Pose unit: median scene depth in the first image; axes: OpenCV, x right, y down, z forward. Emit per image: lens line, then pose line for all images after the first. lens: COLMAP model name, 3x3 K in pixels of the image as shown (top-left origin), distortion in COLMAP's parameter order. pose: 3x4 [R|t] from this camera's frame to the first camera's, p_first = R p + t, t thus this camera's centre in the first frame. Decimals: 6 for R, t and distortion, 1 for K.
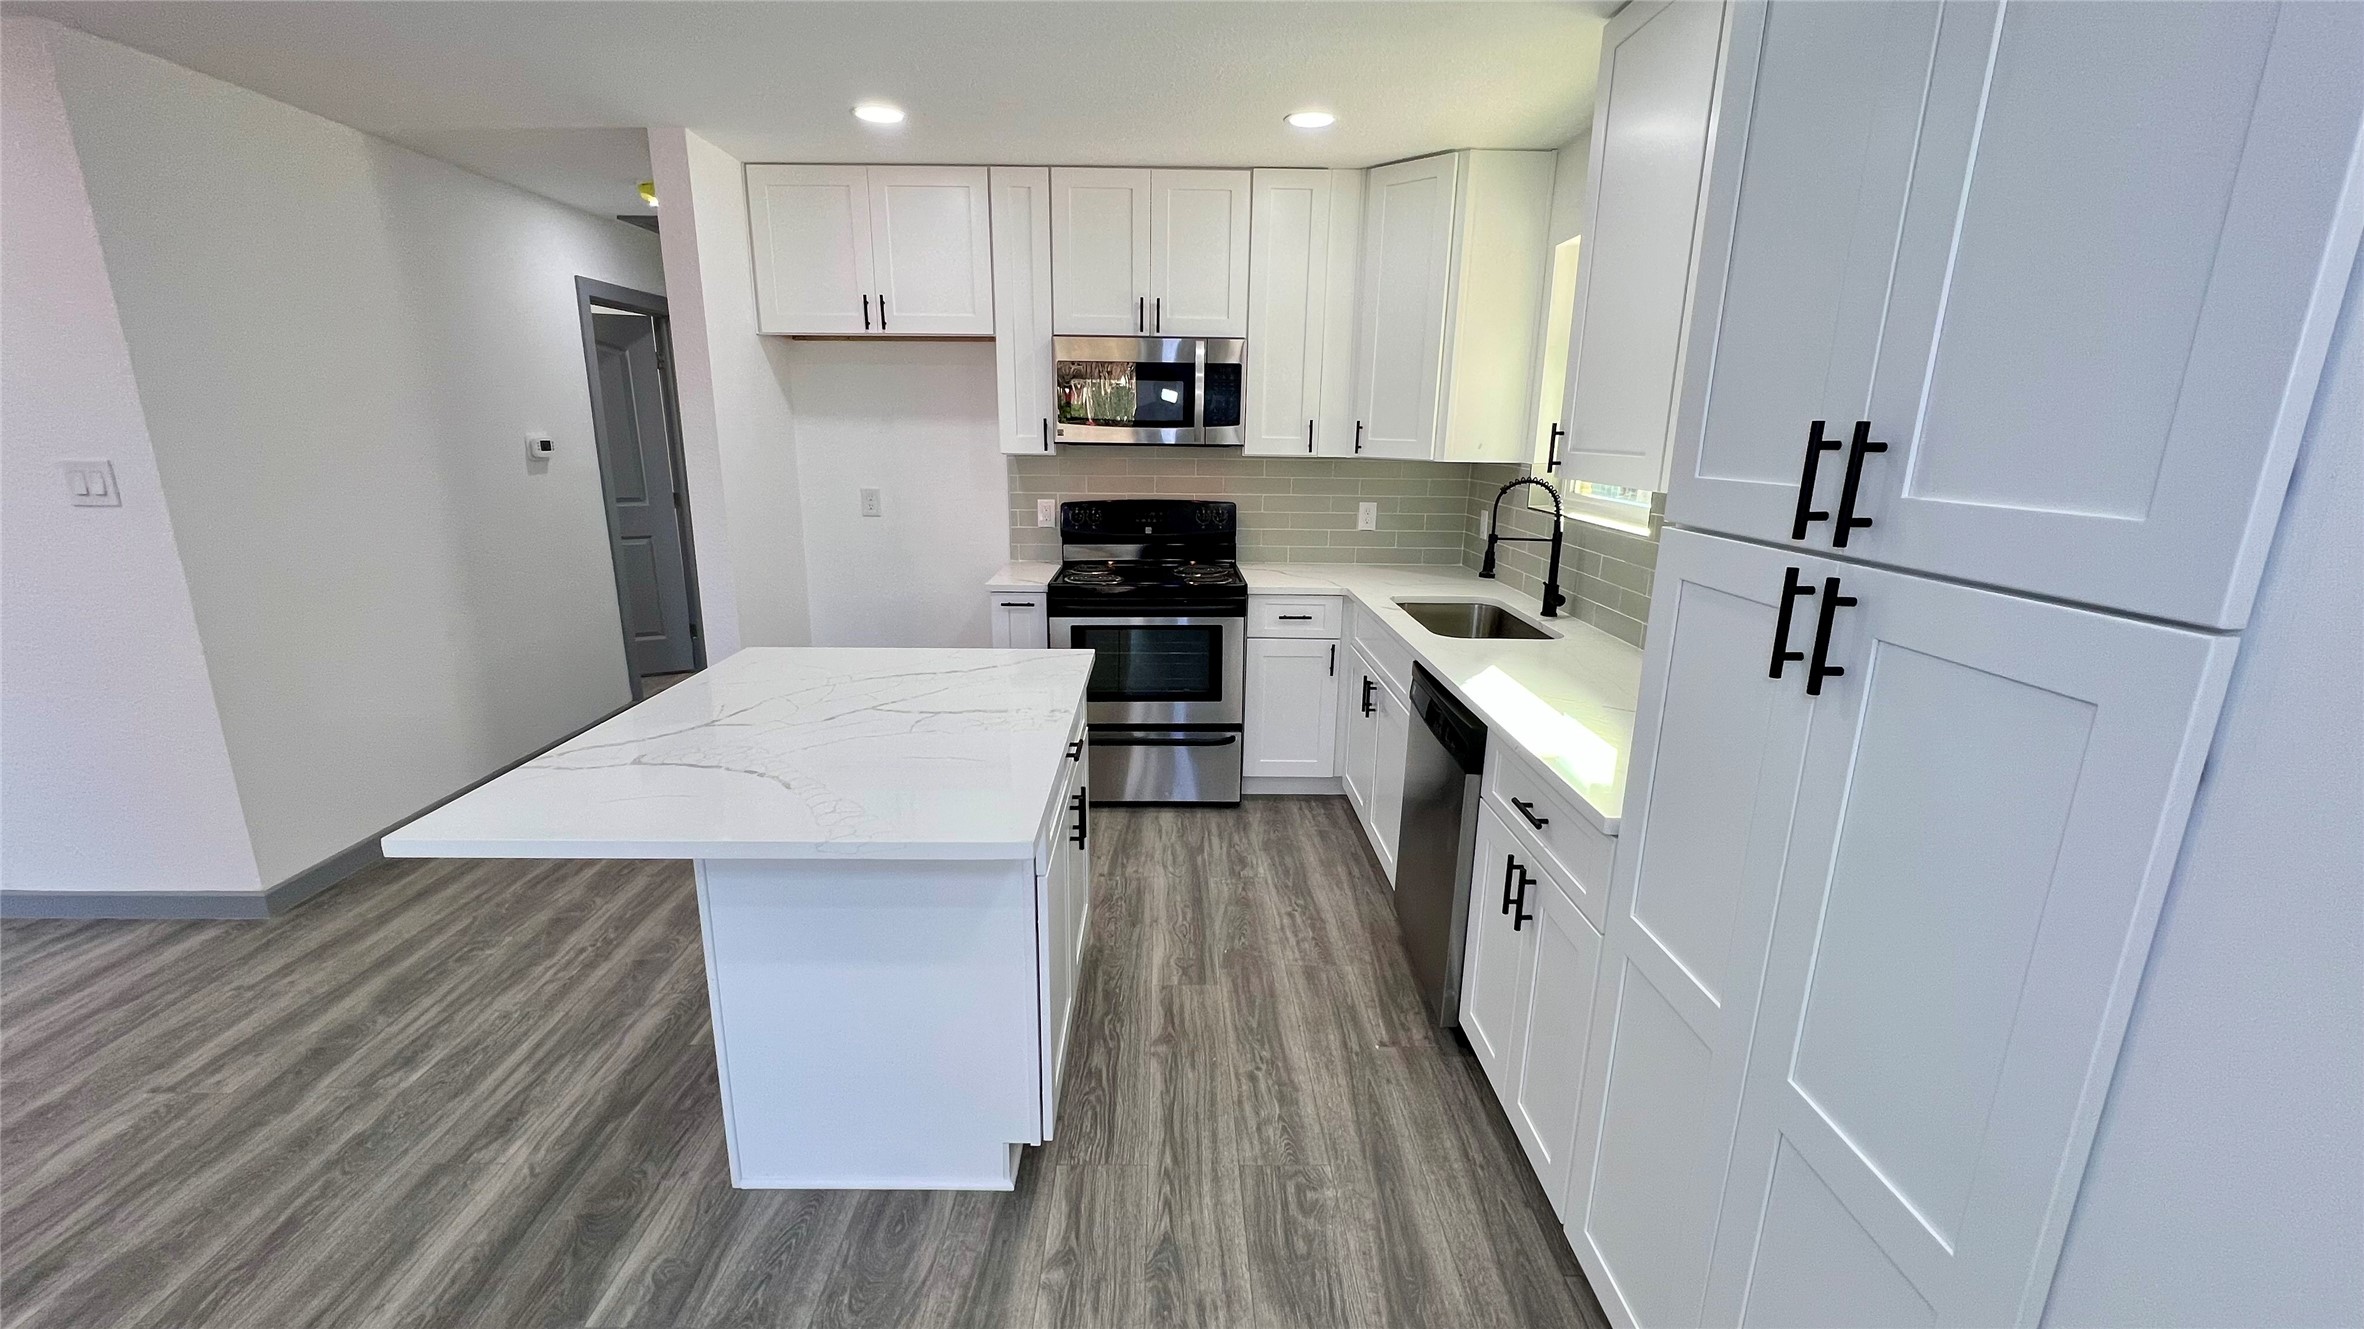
lens RADIAL K [[946.7, 0, 1174.5], [0, 946.7, 660.6], [0, 0, 1]] dist [0.000244, -0.000152]
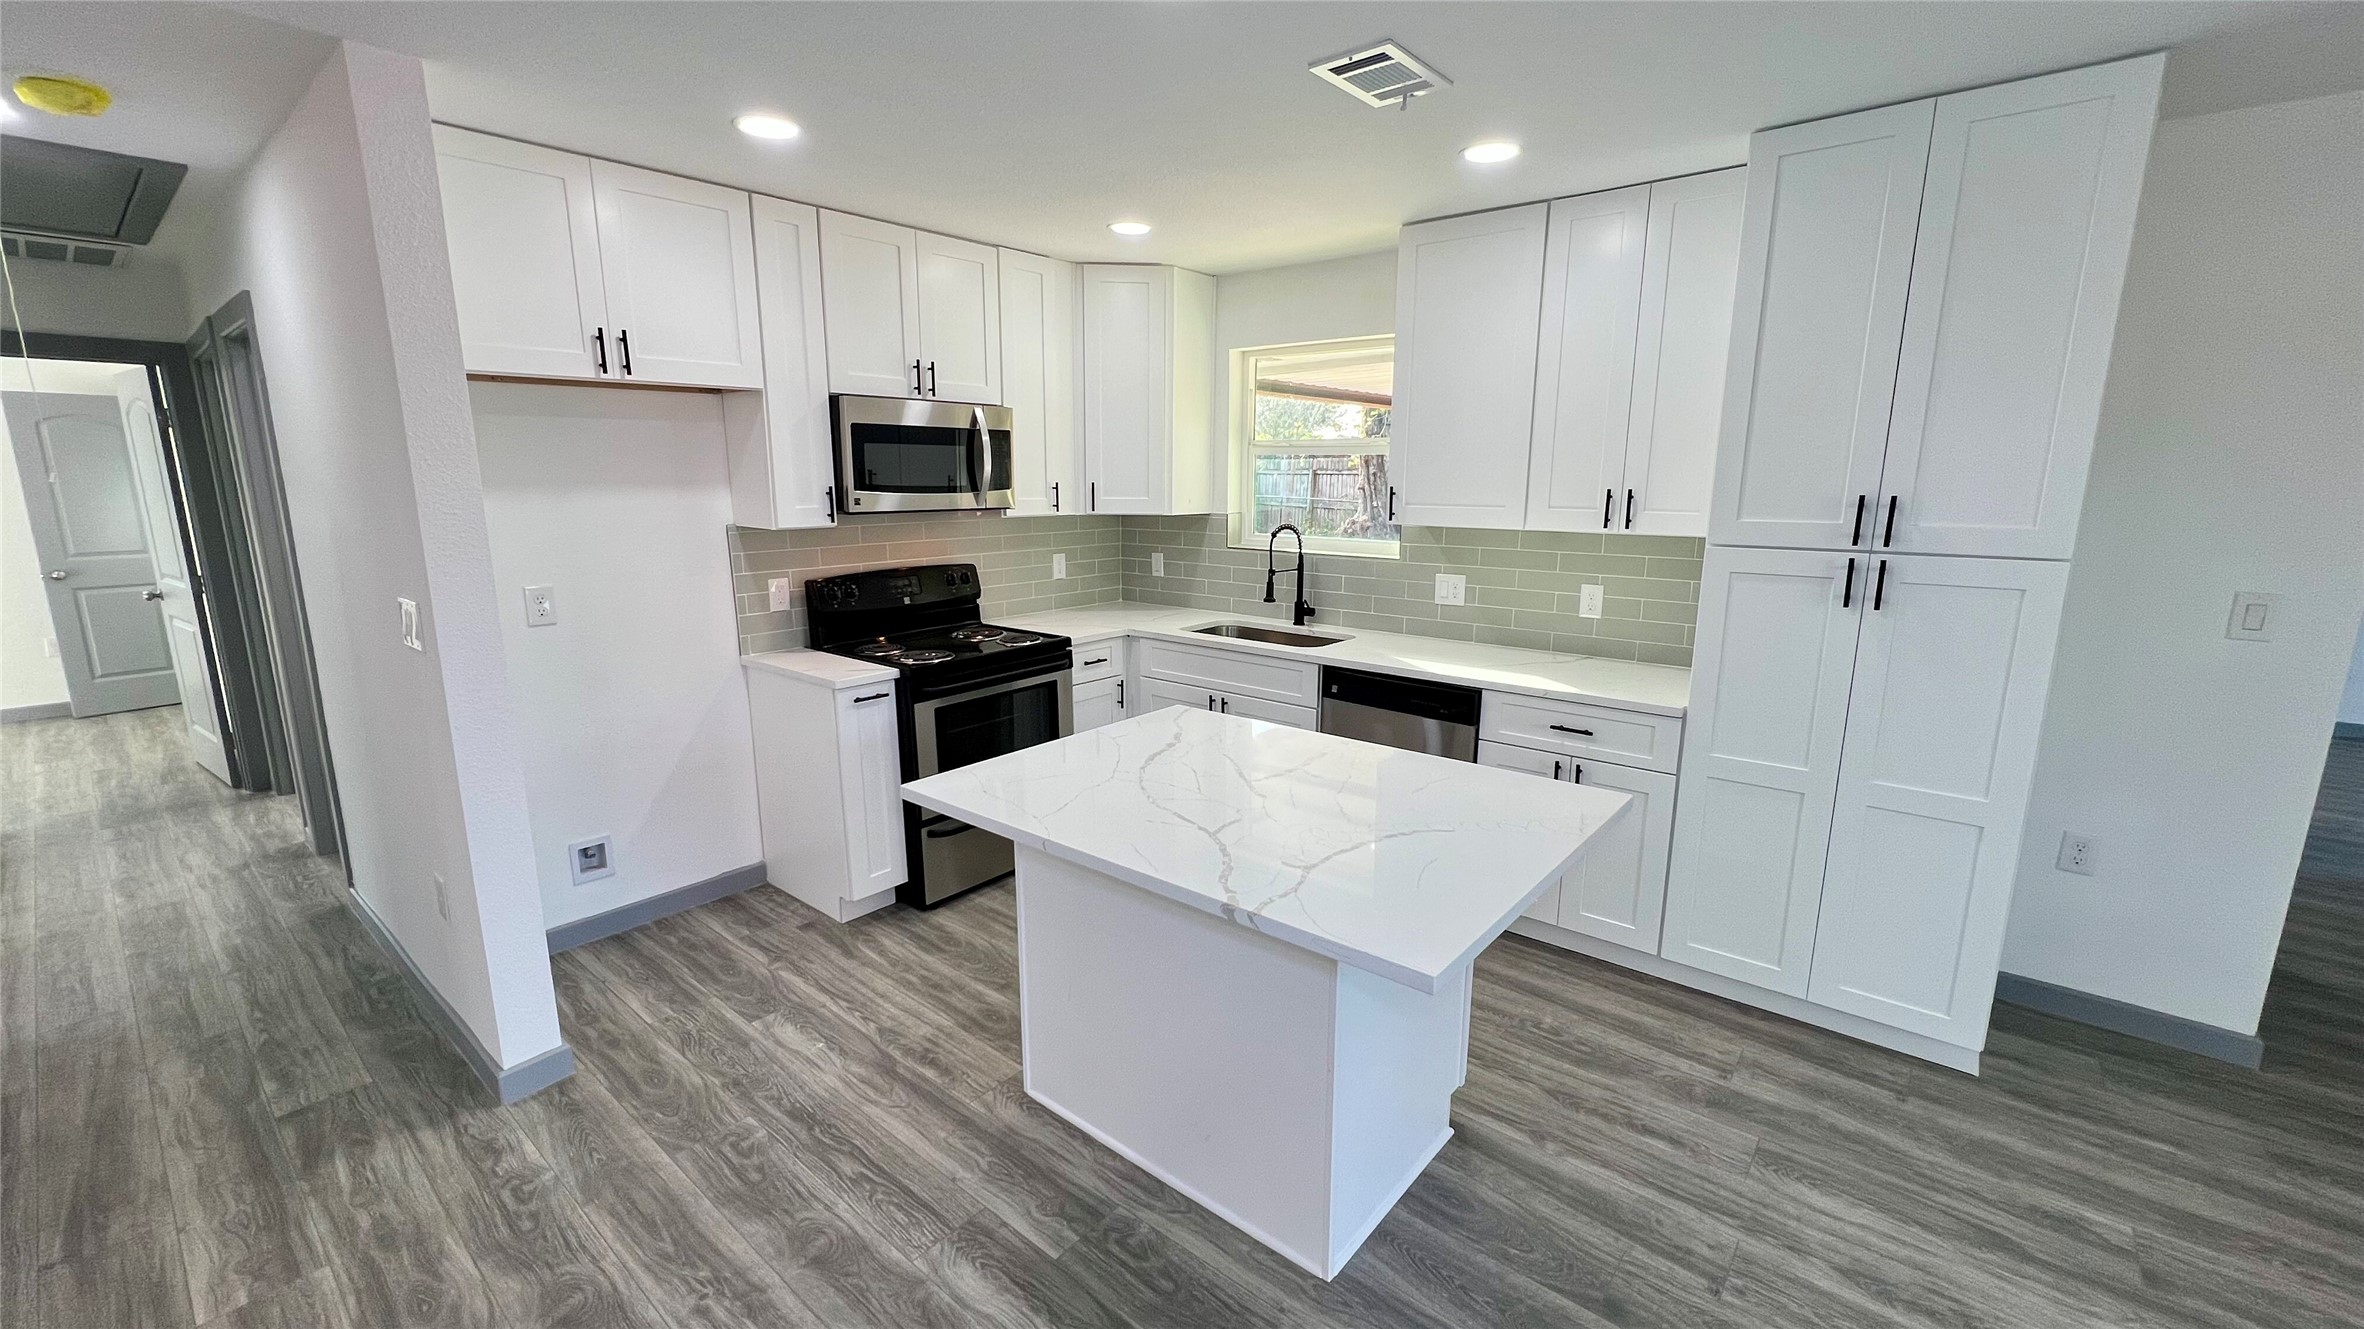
lens RADIAL K [[946.7, 0, 1180.1], [0, 946.7, 658.3], [0, 0, 1]] dist [0.000244, -0.000152]
pose [[0.651703, -0.157391, 0.741965, -0.618970], [0.189761, 0.980957, 0.041411, -0.076451], [-0.734353, 0.113808, 0.669159, 0.198691]]
